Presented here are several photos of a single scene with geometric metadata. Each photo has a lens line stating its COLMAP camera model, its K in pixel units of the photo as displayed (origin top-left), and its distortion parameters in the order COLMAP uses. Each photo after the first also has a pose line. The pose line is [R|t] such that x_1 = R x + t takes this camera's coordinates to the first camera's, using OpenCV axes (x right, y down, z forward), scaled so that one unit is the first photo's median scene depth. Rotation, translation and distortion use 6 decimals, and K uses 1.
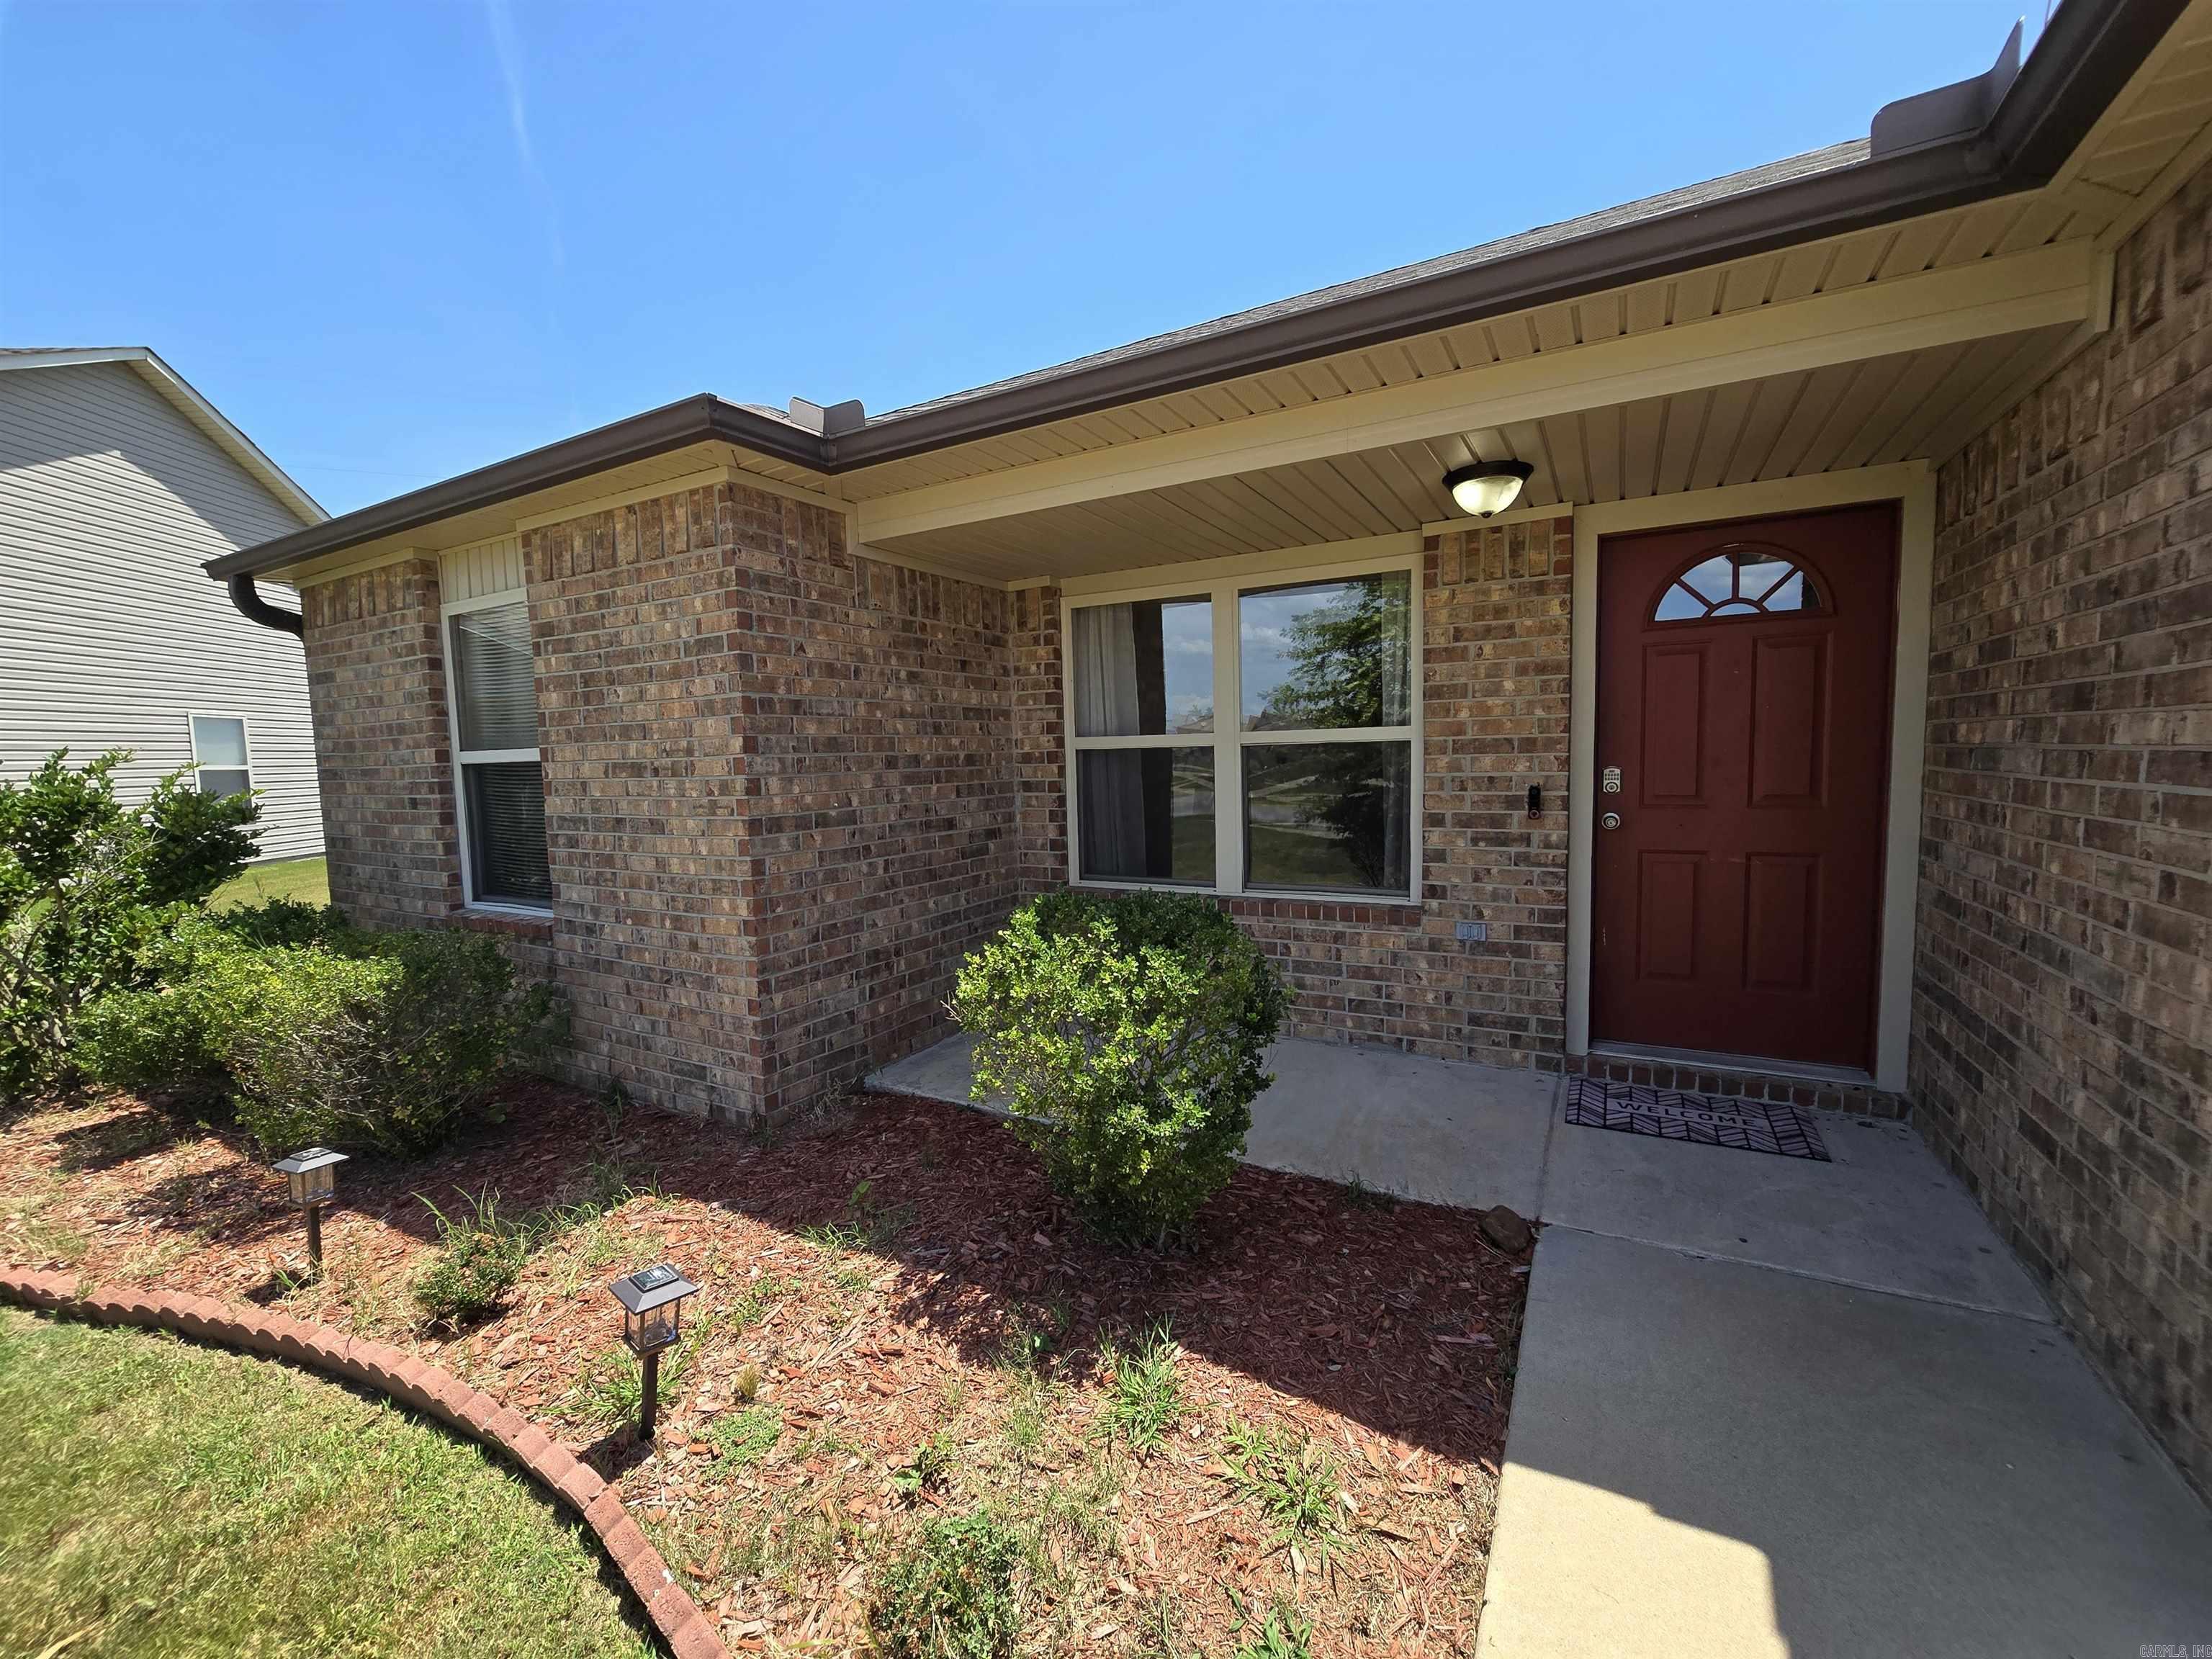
lens RADIAL K [[910.2, 0, 1108.6], [0, 910.2, 839.7], [0, 0, 1]] dist [-0.010361, 0.002809]
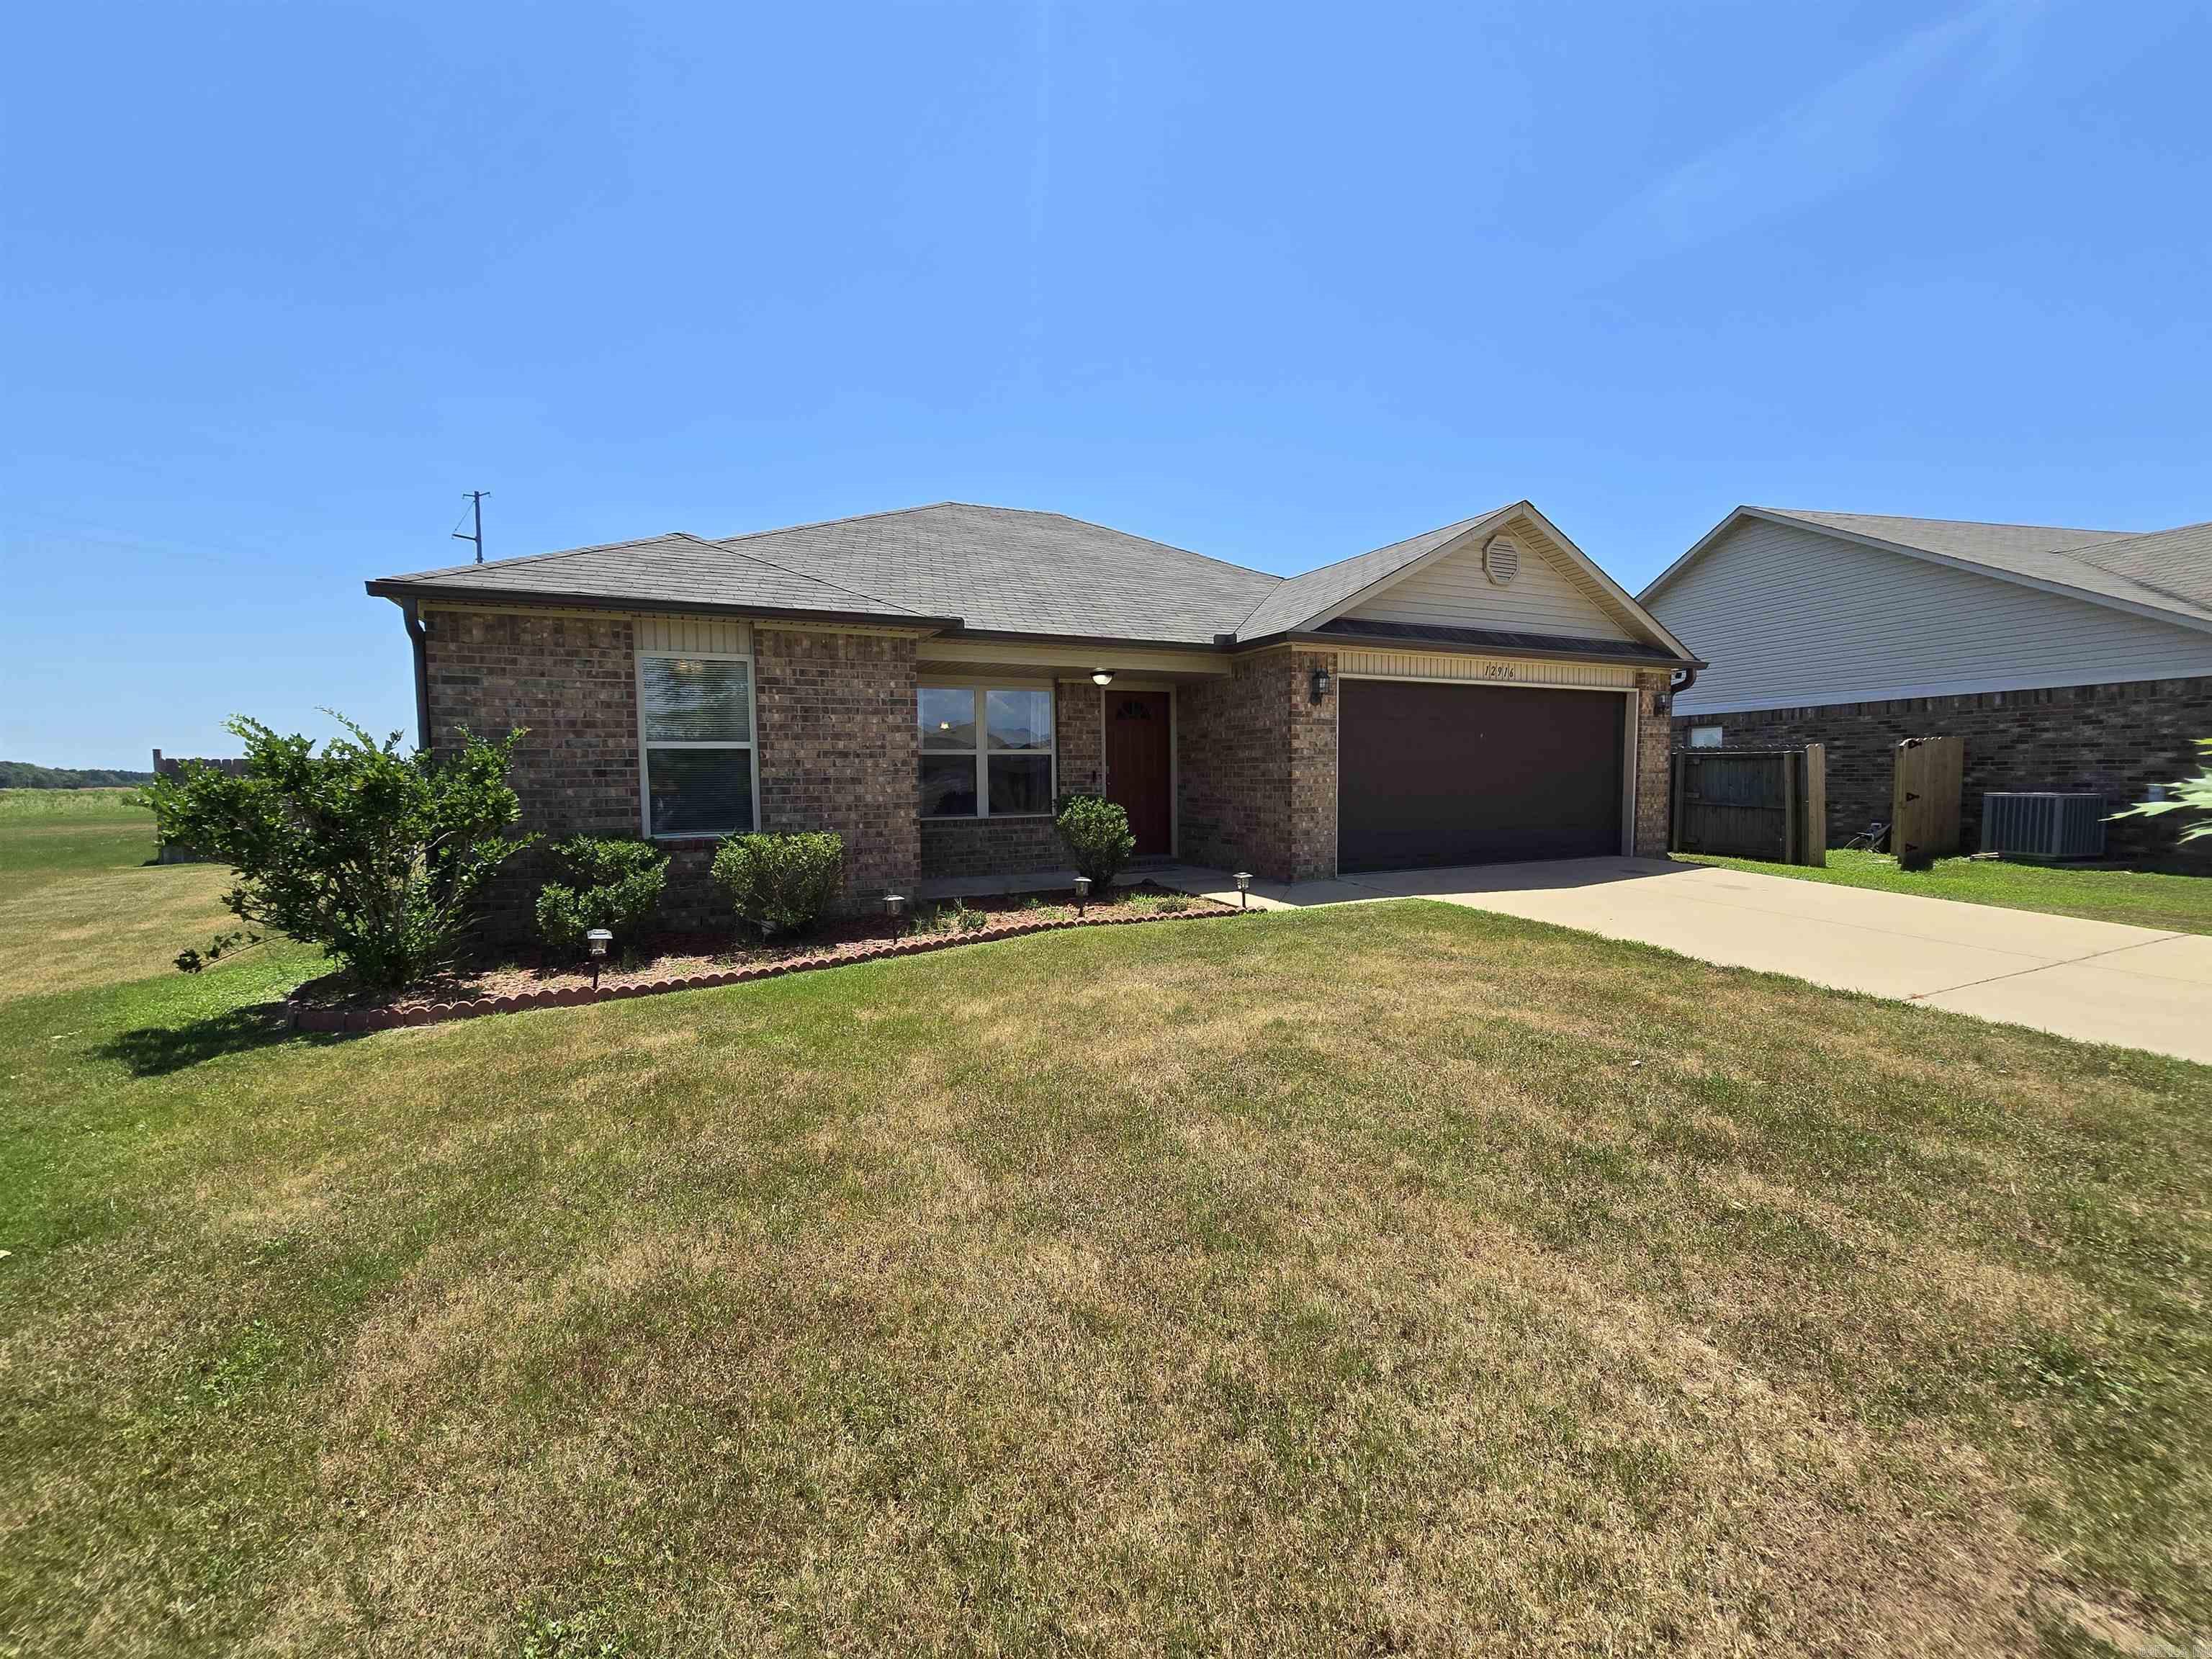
lens RADIAL K [[910.2, 0, 1106.7], [0, 910.2, 831.6], [0, 0, 1]] dist [-0.010361, 0.002809]
pose [[0.570103, -0.032231, 0.820941, -1.943958], [0.074061, 0.997178, -0.012281, 0.177081], [-0.818228, 0.067801, 0.570881, -0.717260]]
